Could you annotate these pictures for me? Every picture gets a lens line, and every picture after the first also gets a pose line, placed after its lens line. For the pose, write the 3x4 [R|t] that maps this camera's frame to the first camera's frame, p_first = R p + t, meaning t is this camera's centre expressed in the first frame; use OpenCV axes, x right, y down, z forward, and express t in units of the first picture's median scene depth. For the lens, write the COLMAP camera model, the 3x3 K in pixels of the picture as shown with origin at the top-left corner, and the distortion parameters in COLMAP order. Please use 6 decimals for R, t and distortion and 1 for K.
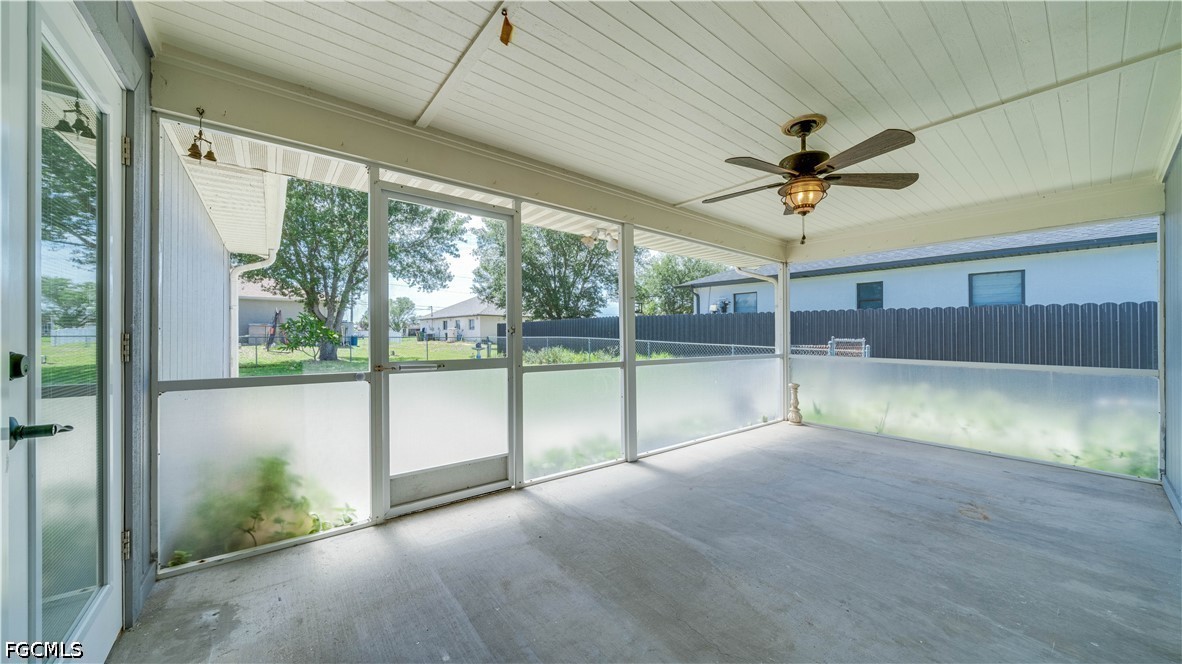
lens RADIAL K [[407.1, 0, 589.6], [0, 407.1, 327.8], [0, 0, 1]] dist [-0.005579, -0.000034]
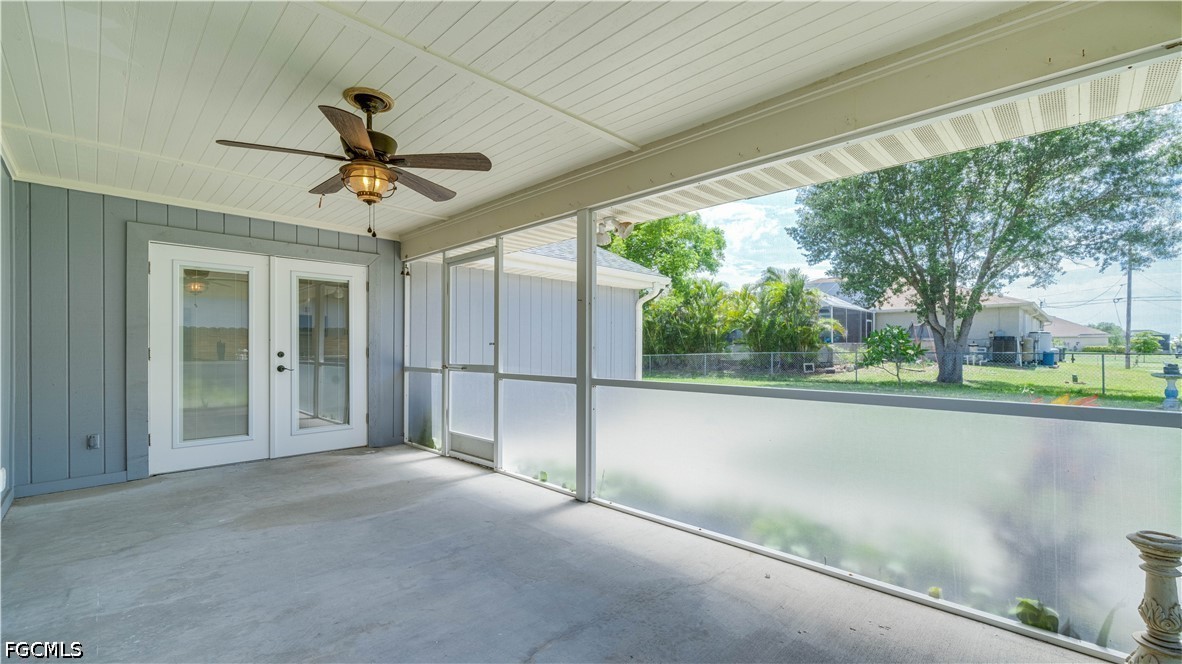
lens RADIAL K [[496.1, 0, 586.5], [0, 496.1, 345.5], [0, 0, 1]] dist [0.000170, 0.000275]
pose [[0.107703, -0.014543, -0.994077, 1.573708], [0.020736, 0.999708, -0.012379, 0.043502], [0.993967, -0.019280, 0.107973, 1.301502]]
